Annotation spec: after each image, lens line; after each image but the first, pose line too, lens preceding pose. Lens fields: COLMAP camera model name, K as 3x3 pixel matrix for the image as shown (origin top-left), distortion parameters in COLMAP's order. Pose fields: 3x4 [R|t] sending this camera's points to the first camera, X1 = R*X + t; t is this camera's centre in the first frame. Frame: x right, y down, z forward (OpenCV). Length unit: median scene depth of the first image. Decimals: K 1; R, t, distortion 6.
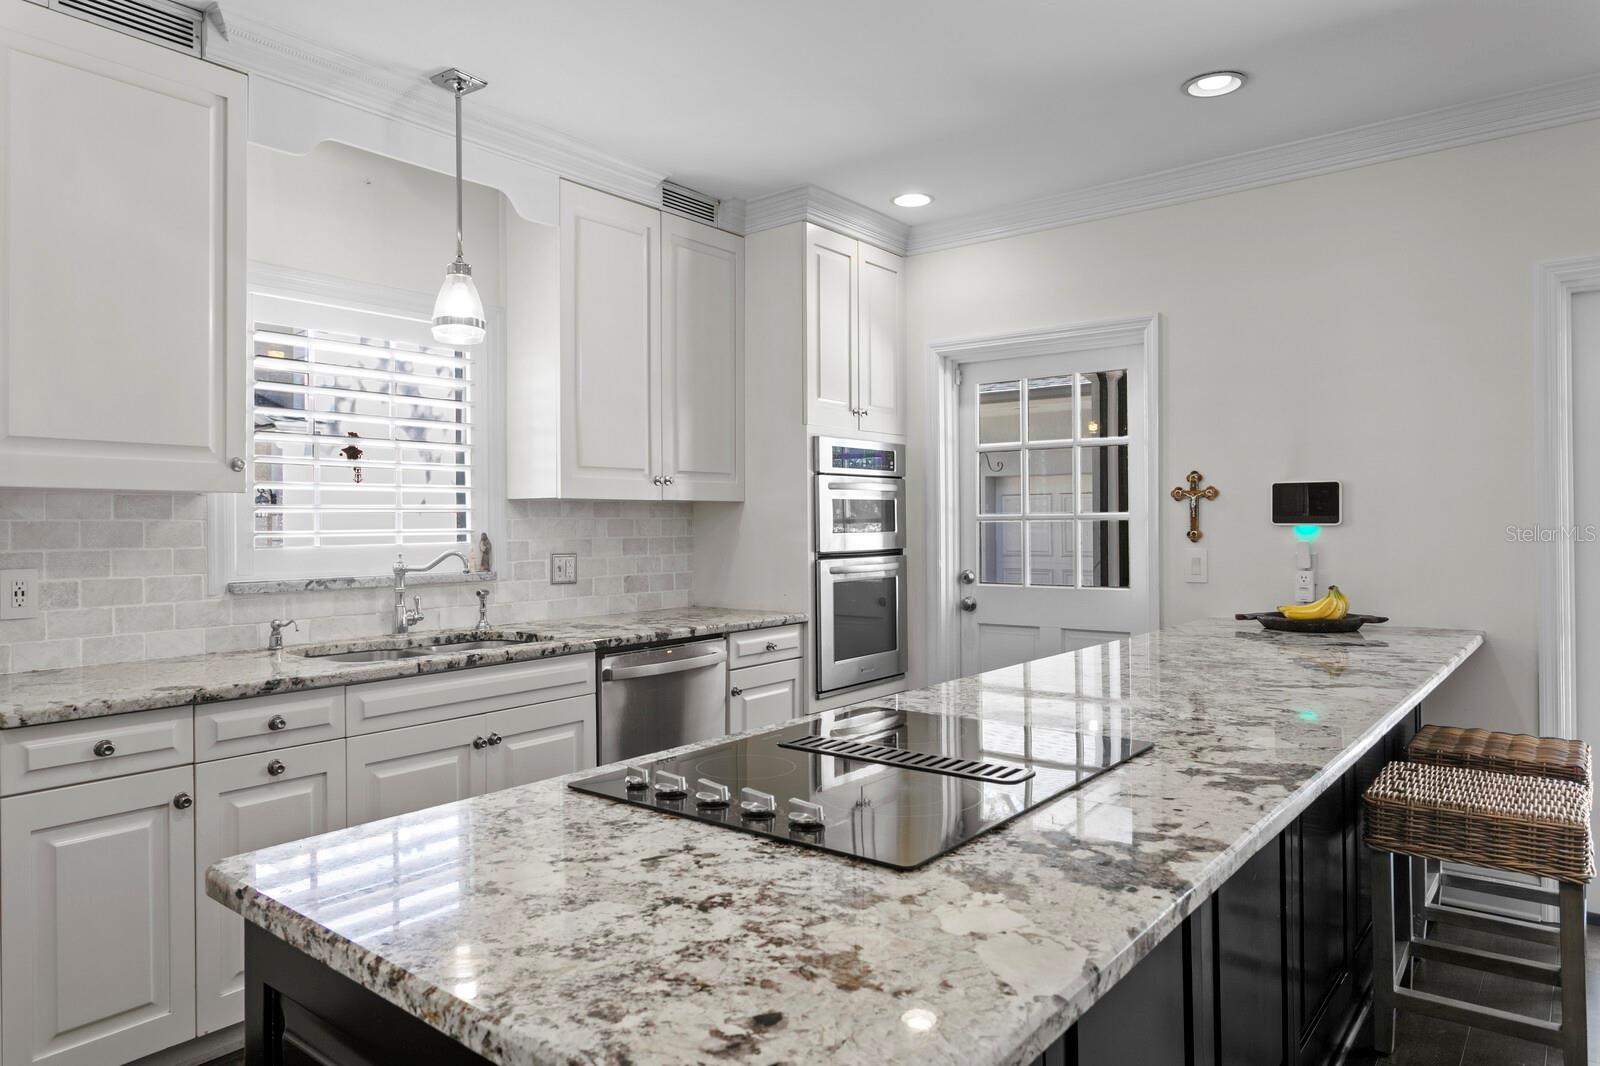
lens RADIAL K [[1049.7, 0, 797.0], [0, 1049.7, 517.7], [0, 0, 1]] dist [-0.006650, -0.001386]
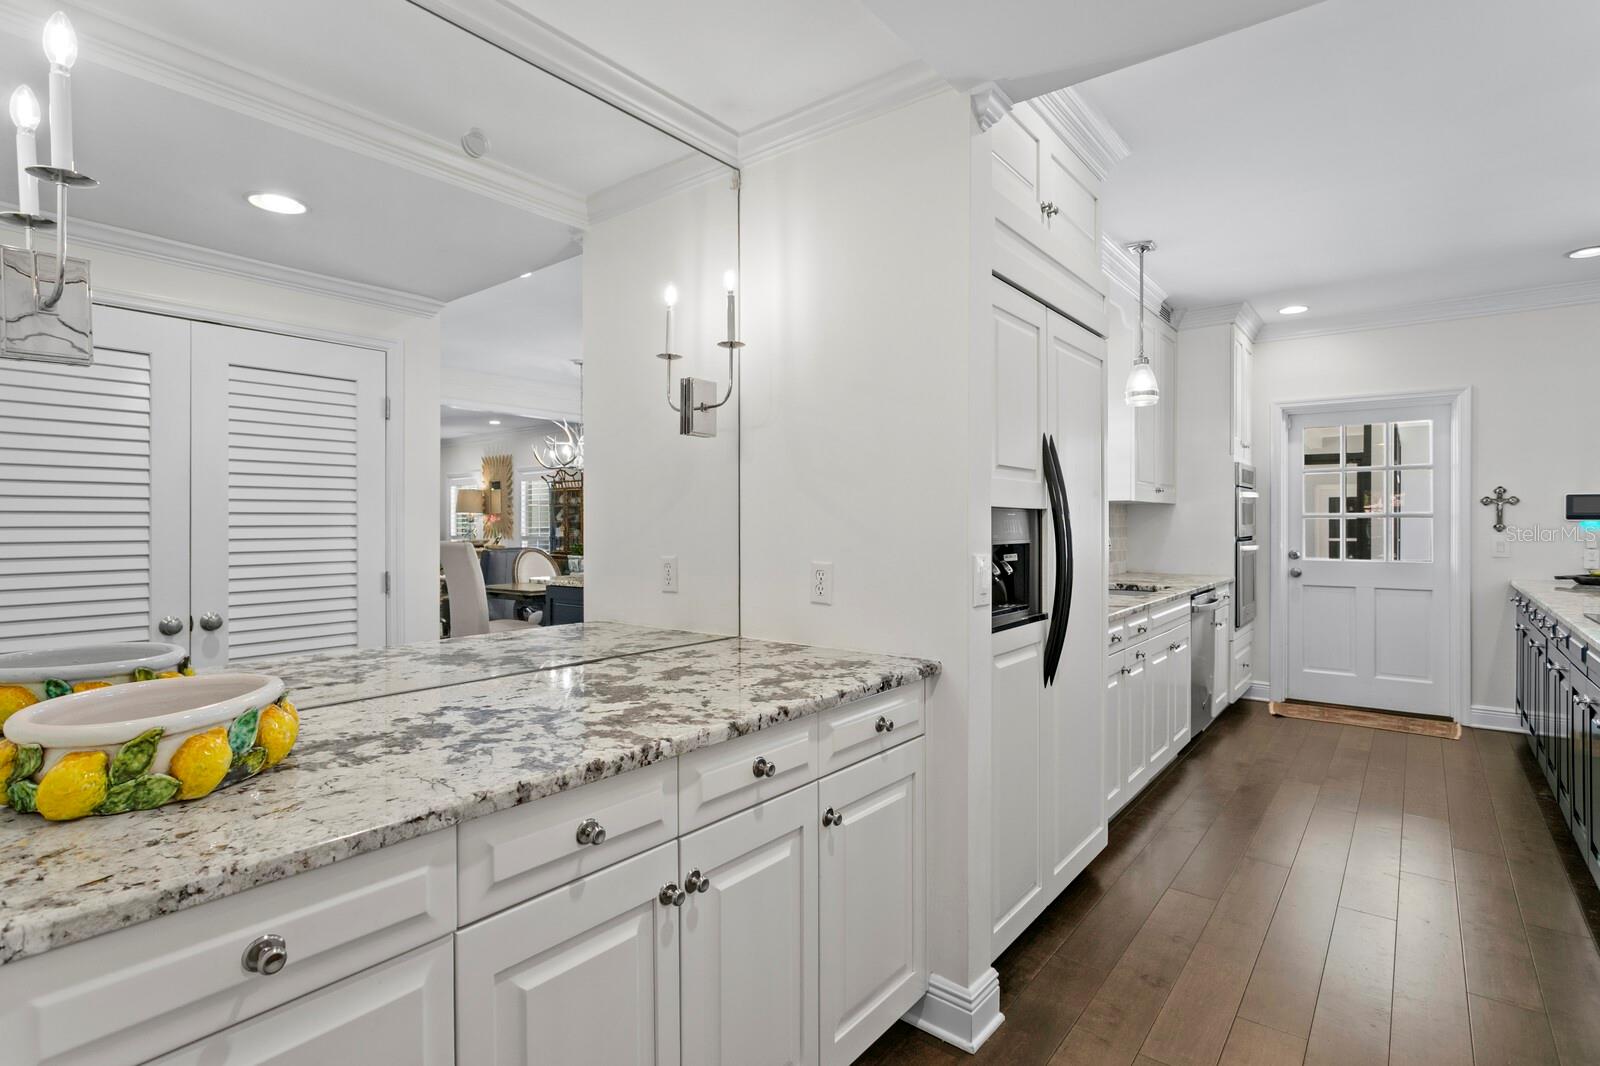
lens RADIAL K [[841.3, 0, 742.0], [0, 841.3, 525.9], [0, 0, 1]] dist [-0.003546, -0.000859]
pose [[0.999973, 0.007205, 0.001239, -0.759495], [-0.007214, 0.999949, 0.007022, 0.013960], [-0.001188, -0.007030, 0.999975, -0.257104]]
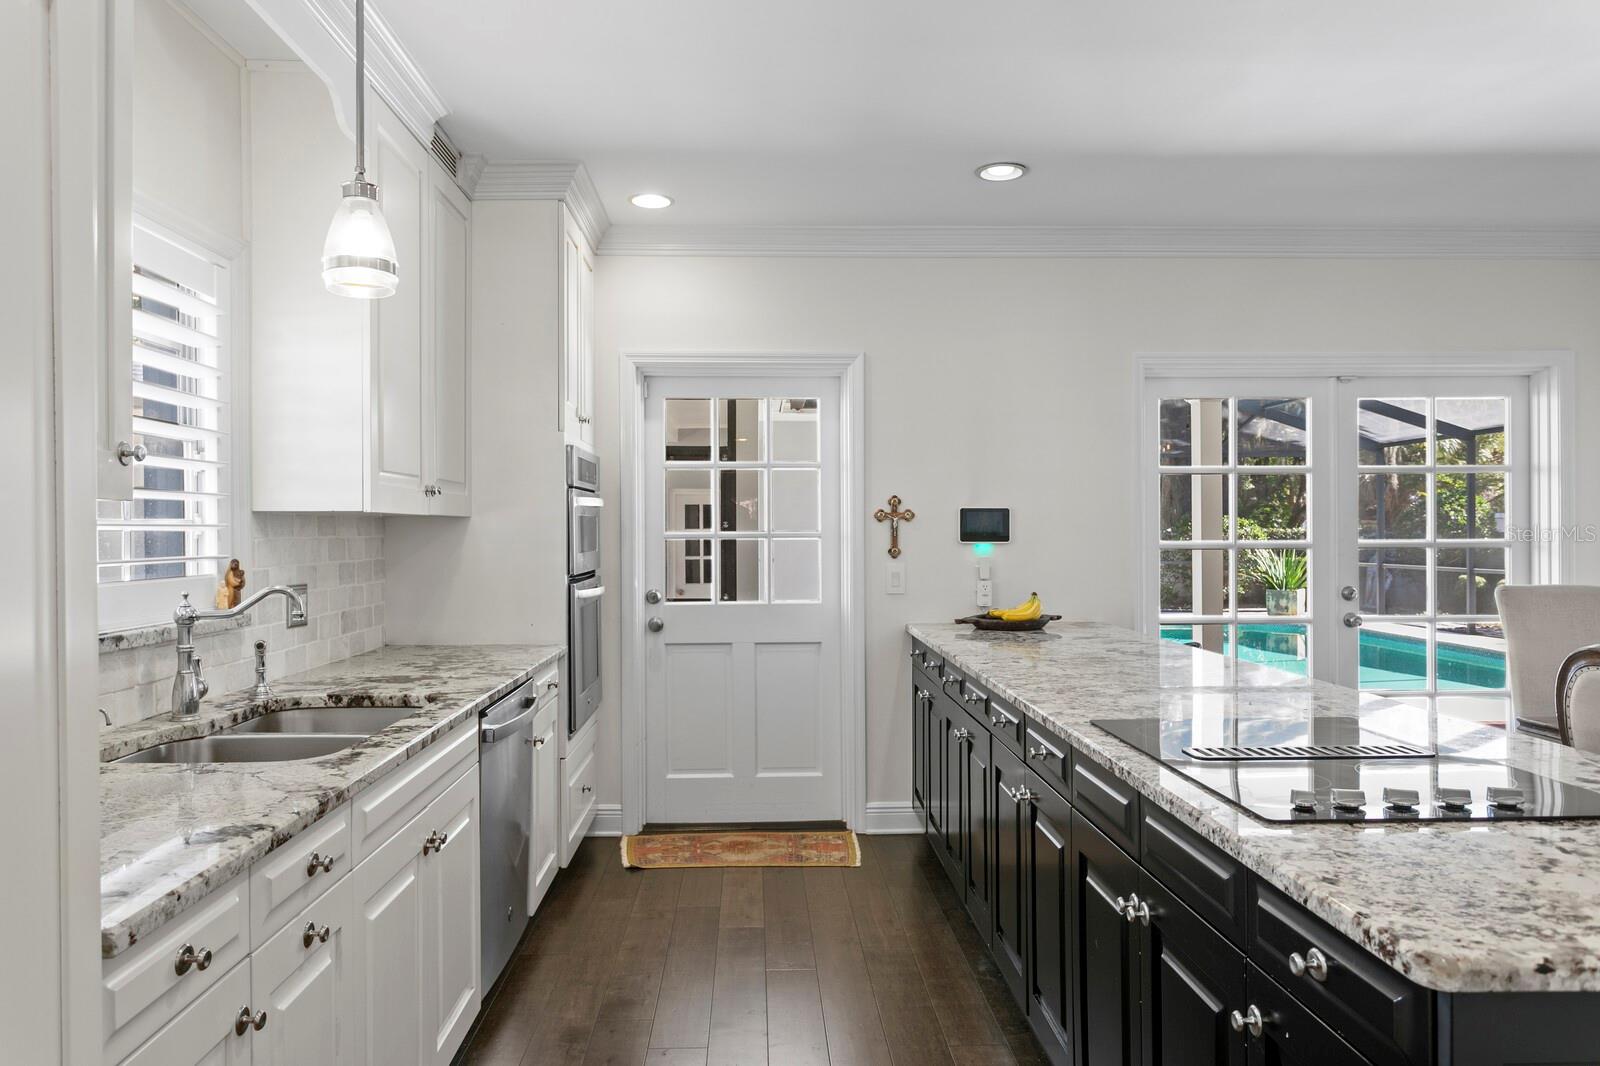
lens RADIAL K [[1060.0, 0, 800.0], [0, 1060.0, 533.0], [0, 0, 1]] dist [0.000887, 0.002754]
pose [[0.745769, 0.002159, 0.666201, -0.462534], [-0.004286, 0.999990, 0.001557, -0.005373], [-0.666191, -0.004016, 0.745771, 0.211395]]
